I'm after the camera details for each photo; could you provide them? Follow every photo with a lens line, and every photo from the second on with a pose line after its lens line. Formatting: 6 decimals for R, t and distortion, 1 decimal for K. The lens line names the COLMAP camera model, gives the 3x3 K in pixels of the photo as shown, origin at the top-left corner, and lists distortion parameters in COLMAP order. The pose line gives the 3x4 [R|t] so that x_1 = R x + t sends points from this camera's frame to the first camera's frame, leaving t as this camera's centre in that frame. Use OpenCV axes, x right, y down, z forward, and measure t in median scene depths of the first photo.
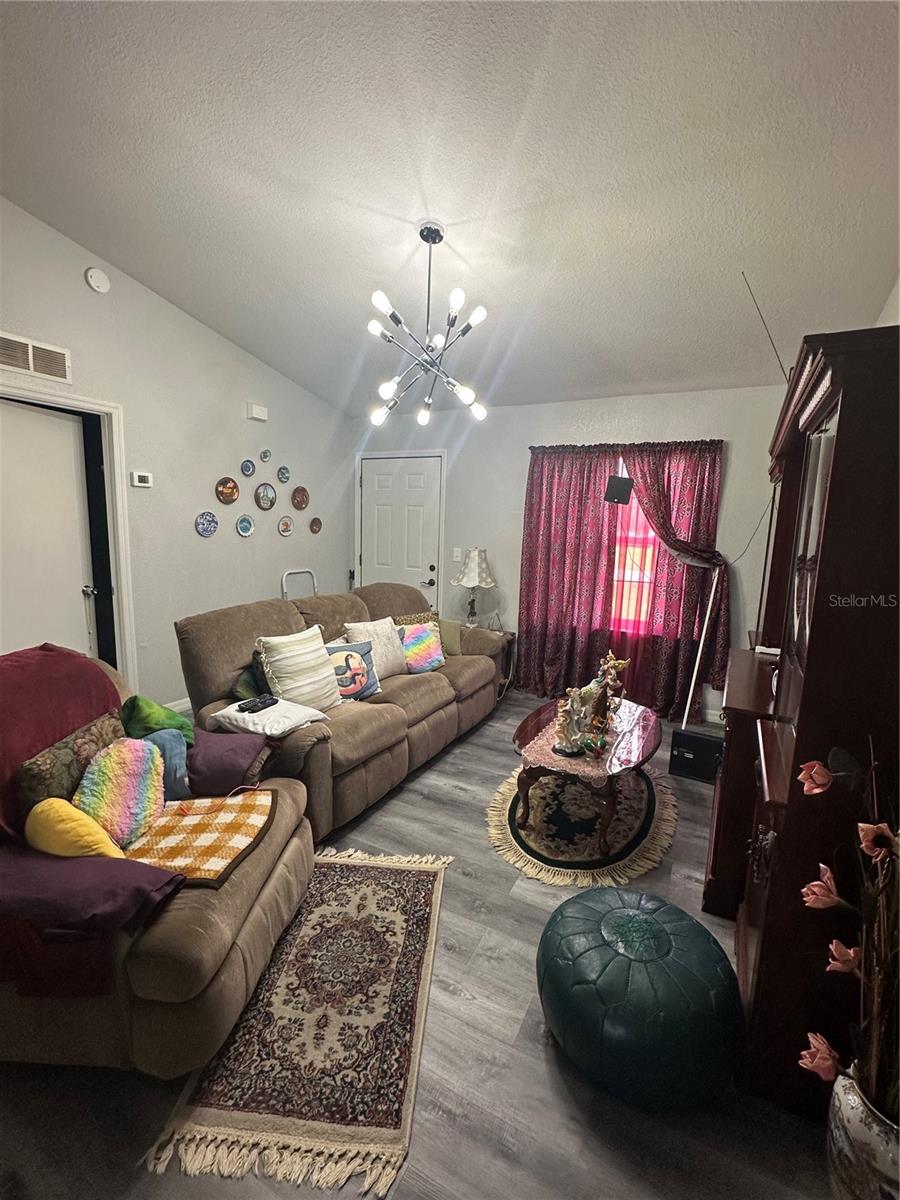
lens RADIAL K [[524.4, 0, 449.8], [0, 524.4, 600.2], [0, 0, 1]] dist [-0.003179, -0.000478]
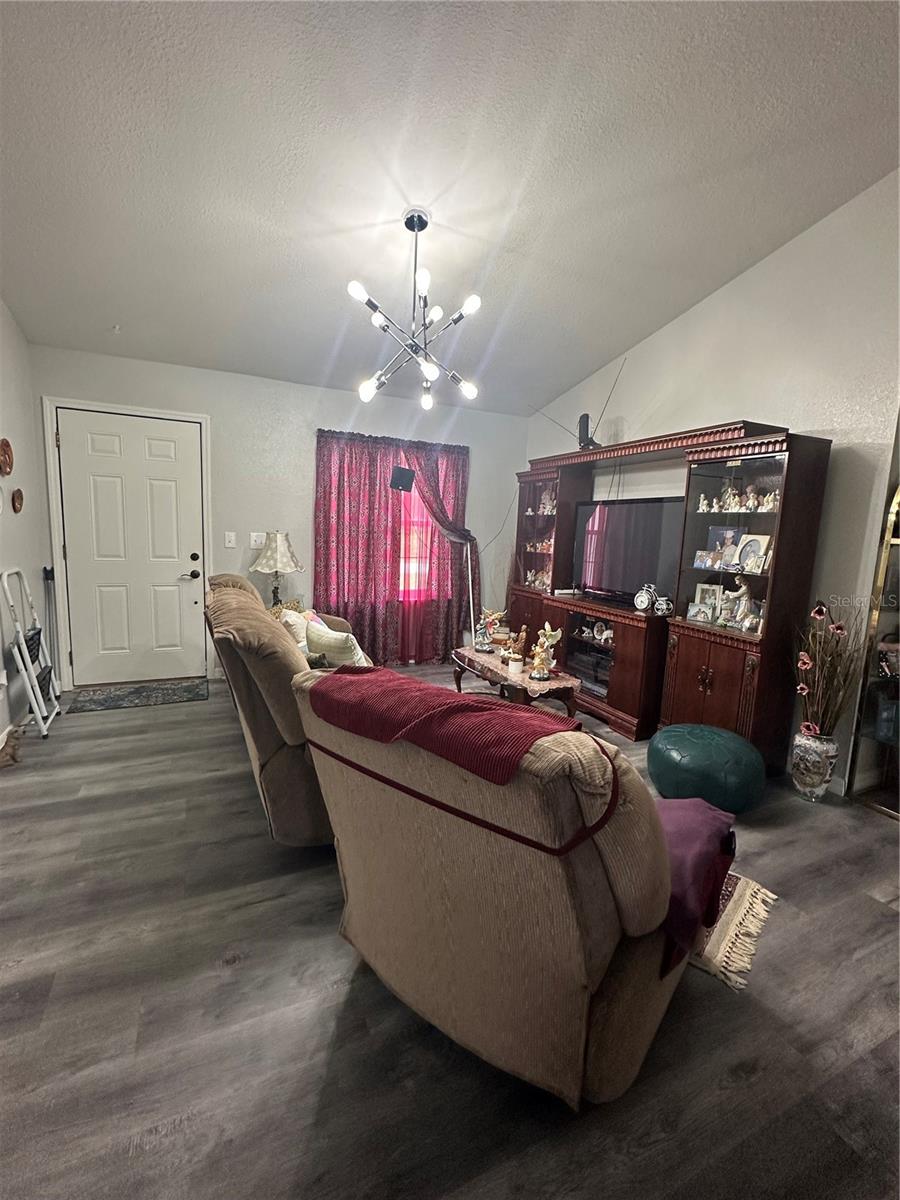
lens RADIAL K [[524.4, 0, 451.8], [0, 524.4, 600.9], [0, 0, 1]] dist [-0.003179, -0.000478]
pose [[0.594699, -0.119233, 0.795058, -0.572016], [0.097743, 0.992328, 0.075706, -0.018838], [-0.797985, 0.032689, 0.601791, 0.220764]]
